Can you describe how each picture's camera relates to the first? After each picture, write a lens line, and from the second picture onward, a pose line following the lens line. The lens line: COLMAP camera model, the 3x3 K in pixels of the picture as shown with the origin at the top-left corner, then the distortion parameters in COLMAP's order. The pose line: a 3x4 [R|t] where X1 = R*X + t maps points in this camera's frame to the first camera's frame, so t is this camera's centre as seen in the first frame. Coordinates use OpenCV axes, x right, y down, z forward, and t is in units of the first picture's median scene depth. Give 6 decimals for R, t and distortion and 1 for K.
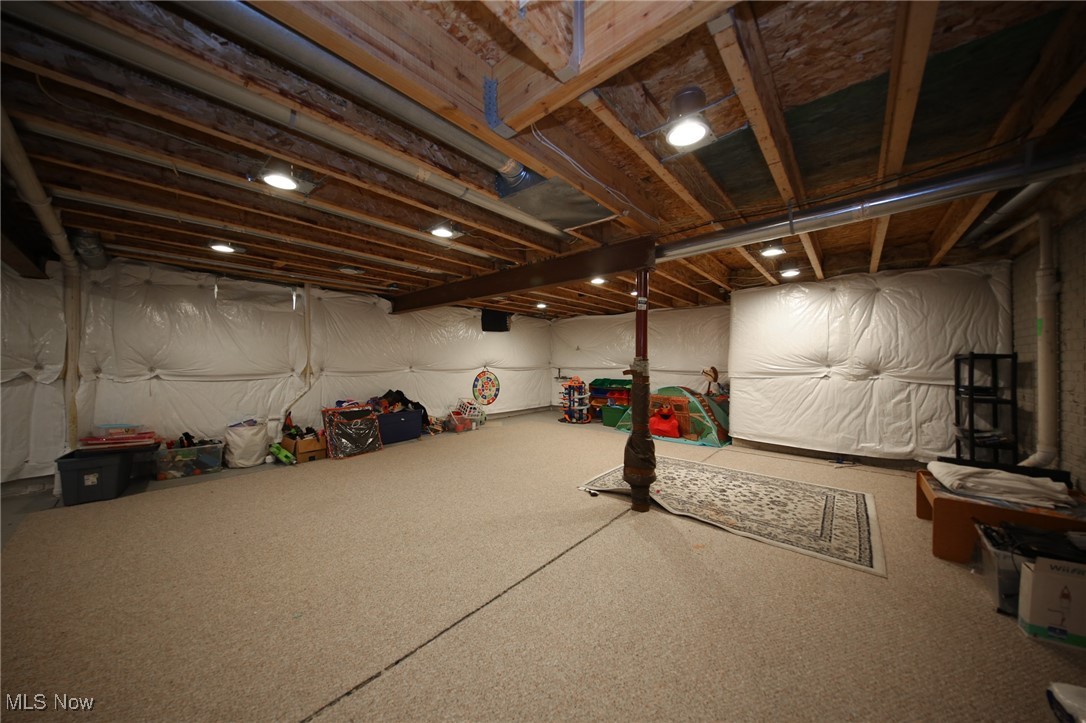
lens RADIAL K [[359.5, 0, 533.4], [0, 359.5, 362.1], [0, 0, 1]] dist [0.005199, -0.000690]
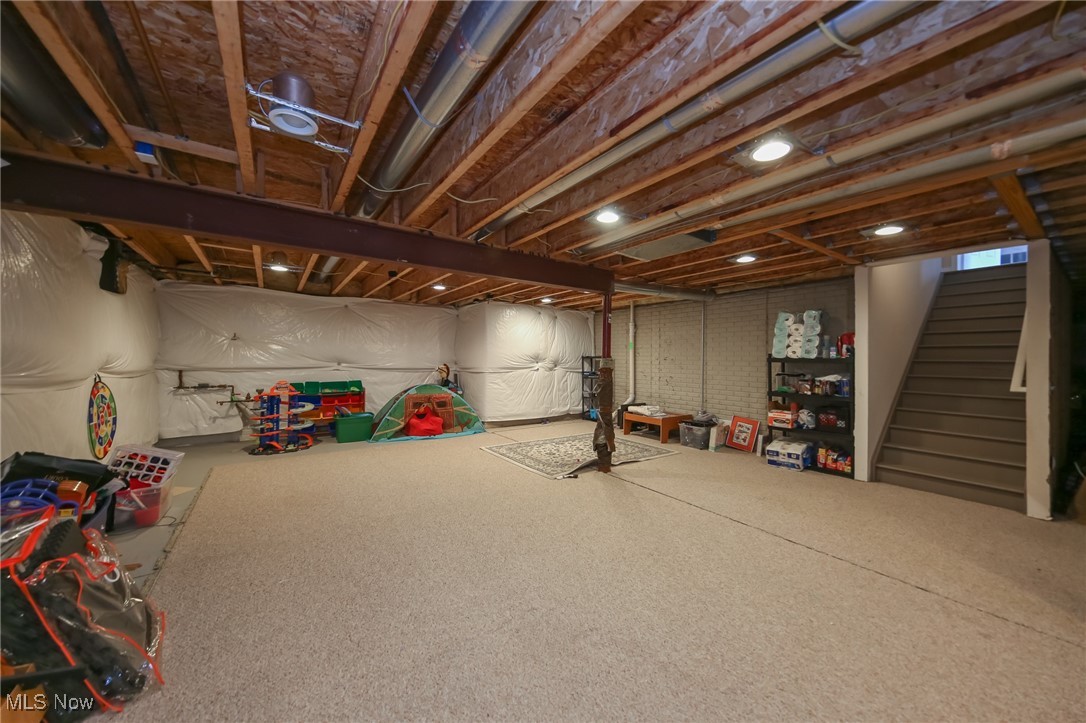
lens RADIAL K [[393.7, 0, 538.0], [0, 393.7, 357.6], [0, 0, 1]] dist [0.001665, 0.000327]
pose [[0.225560, 0.000639, 0.974229, -0.878572], [-0.002823, 0.999996, -0.000002, -0.010209], [-0.974225, -0.002750, 0.225561, 0.674396]]
